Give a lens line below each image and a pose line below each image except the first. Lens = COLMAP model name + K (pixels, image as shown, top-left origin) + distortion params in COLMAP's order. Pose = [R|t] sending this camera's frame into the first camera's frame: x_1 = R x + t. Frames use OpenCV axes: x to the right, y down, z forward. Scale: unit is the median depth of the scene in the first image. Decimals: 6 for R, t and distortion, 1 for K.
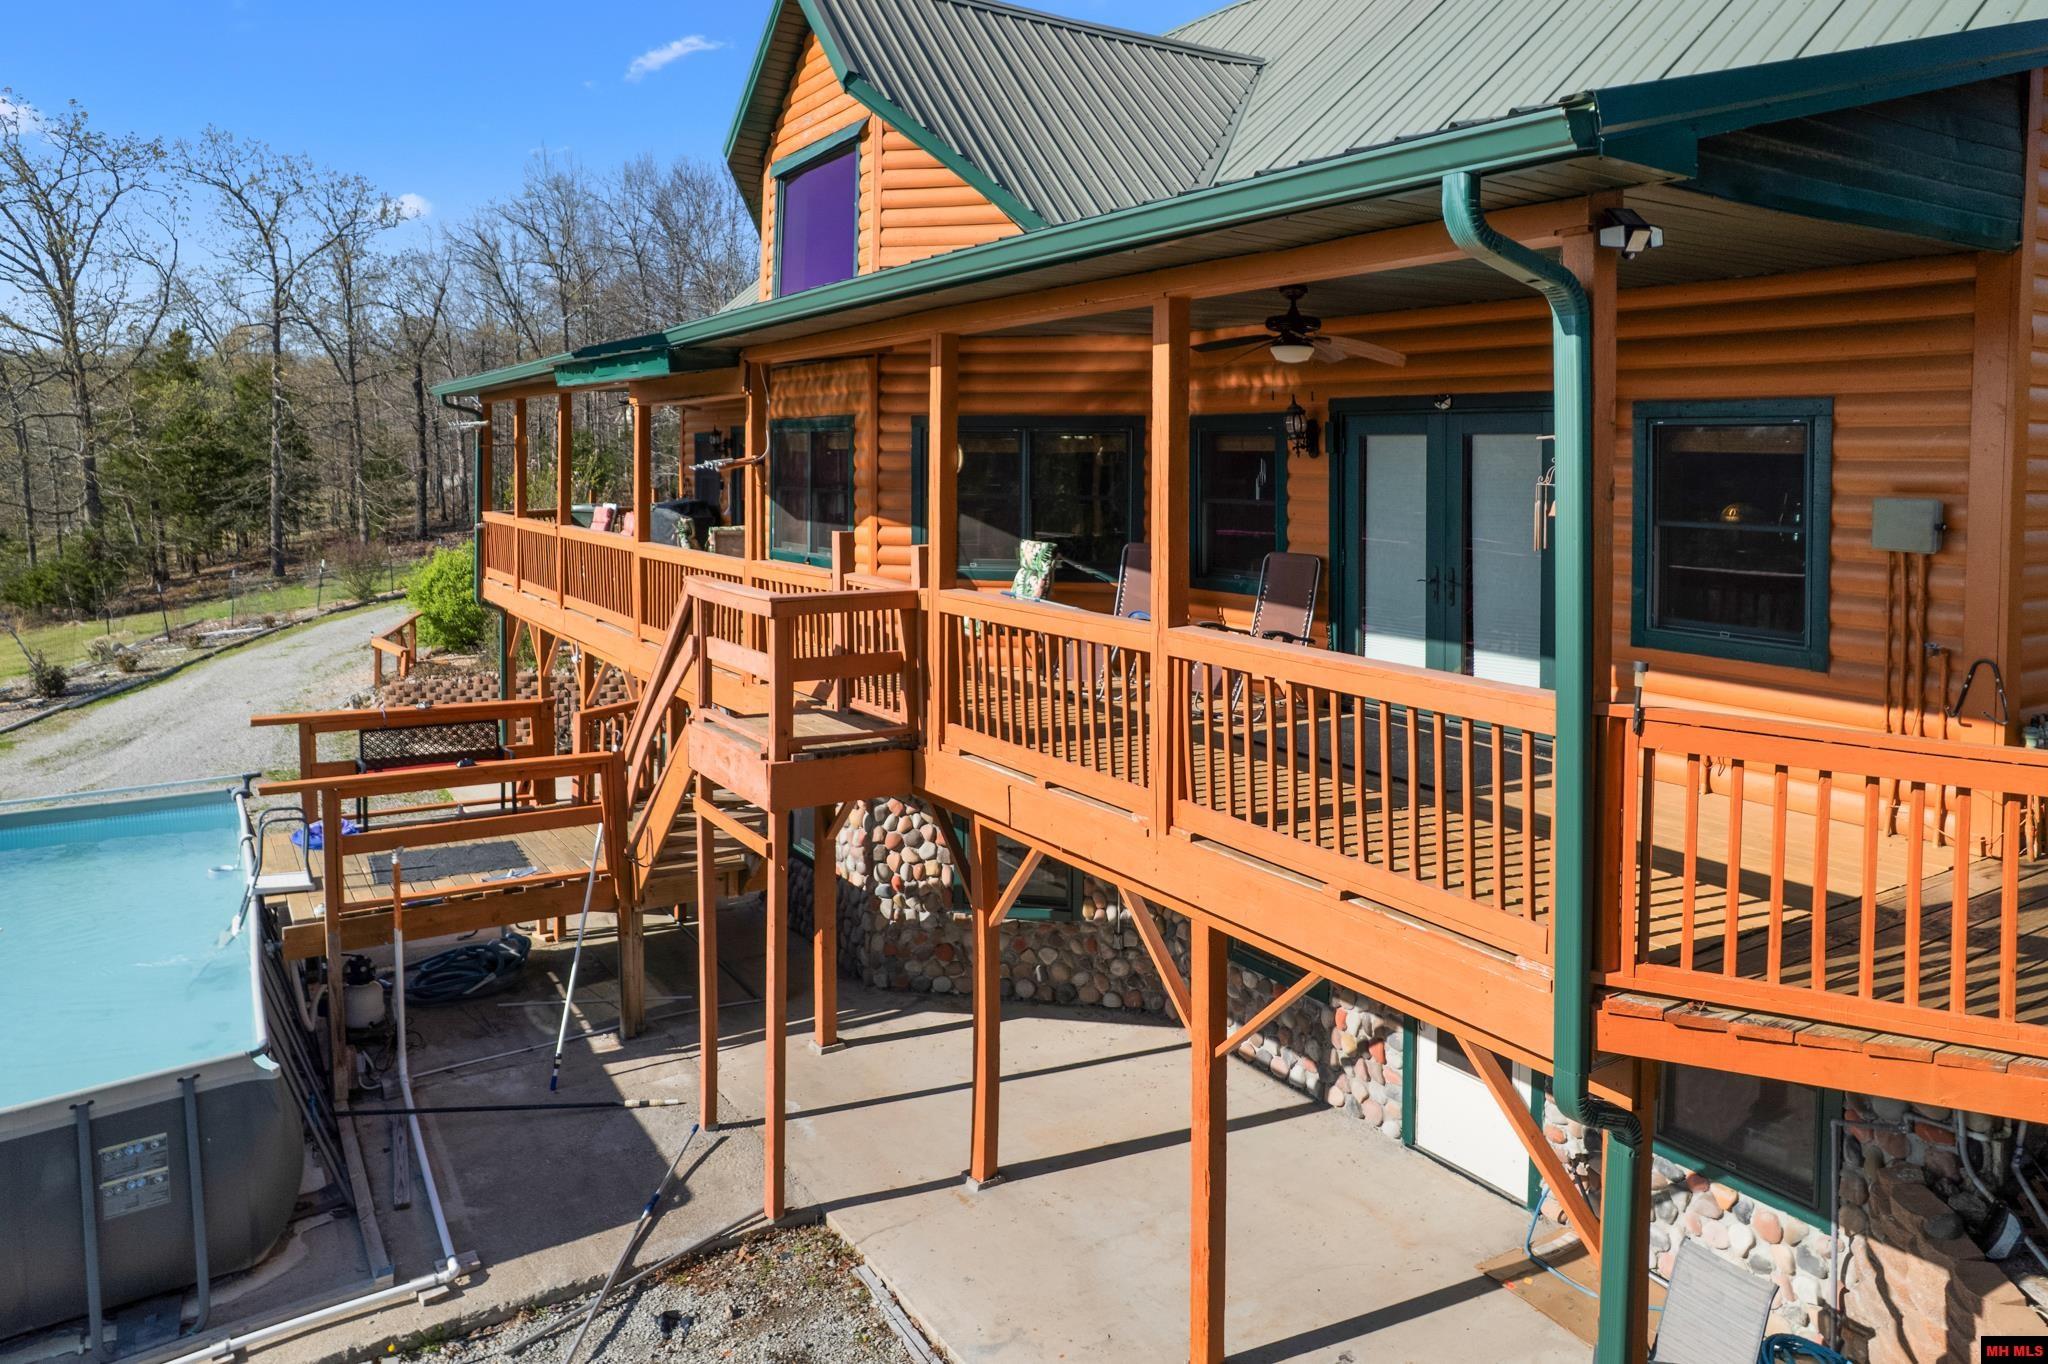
lens RADIAL K [[1387.3, 0, 1035.0], [0, 1387.3, 472.6], [0, 0, 1]] dist [-0.029229, 0.004114]
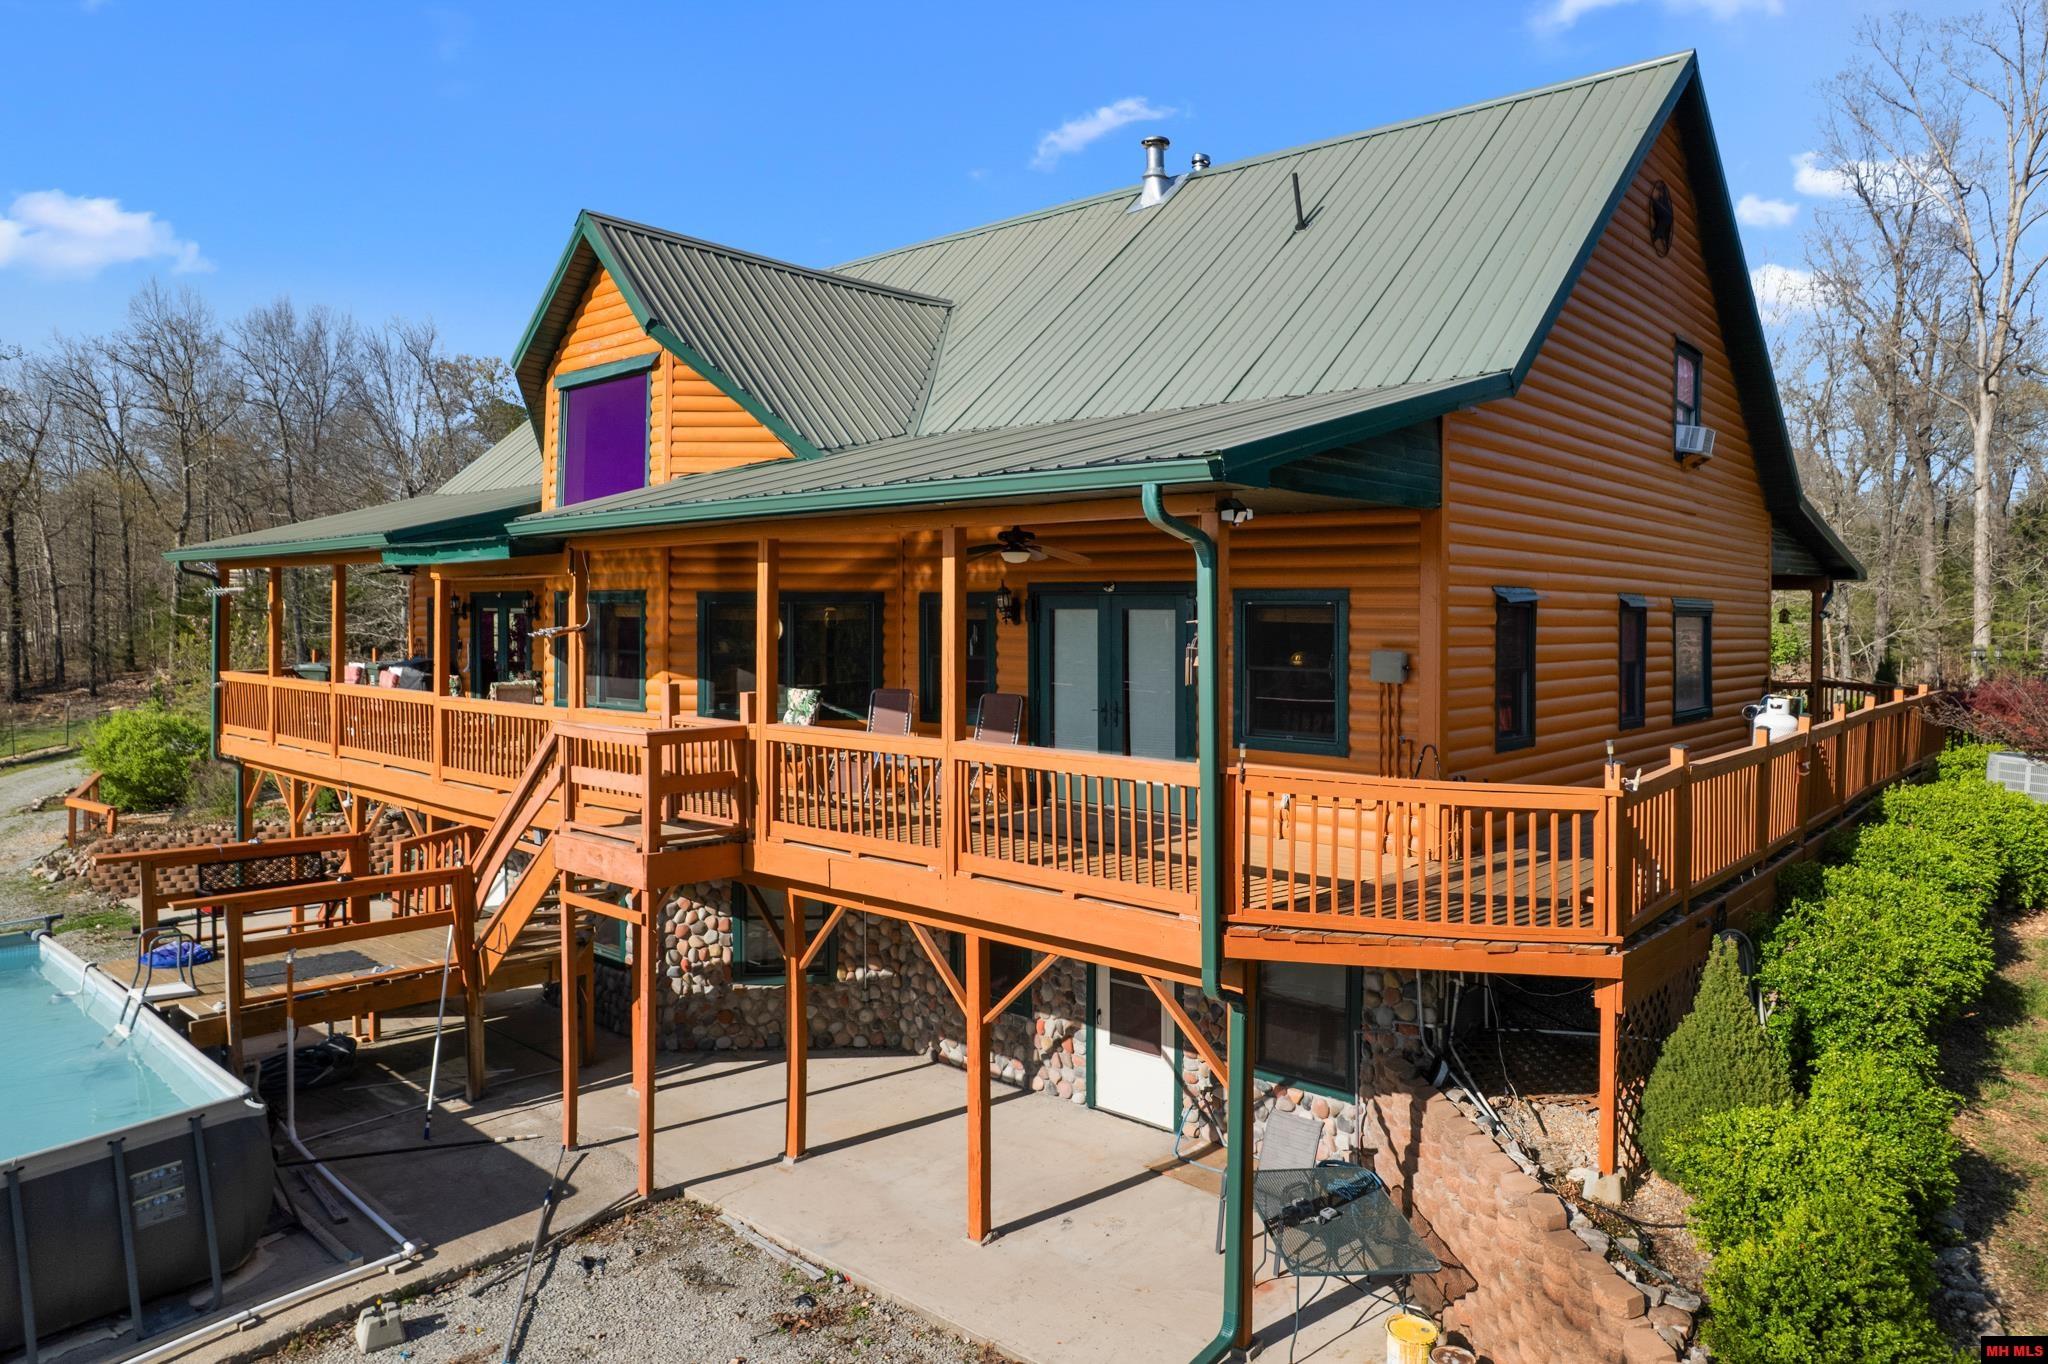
lens RADIAL K [[1313.3, 0, 1026.9], [0, 1313.3, 589.6], [0, 0, 1]] dist [-0.034354, -0.002790]
pose [[0.965663, 0.000209, 0.259799, -0.153613], [0.006714, 0.999646, -0.025760, -0.013415], [-0.259712, 0.026620, 0.965319, -0.323181]]
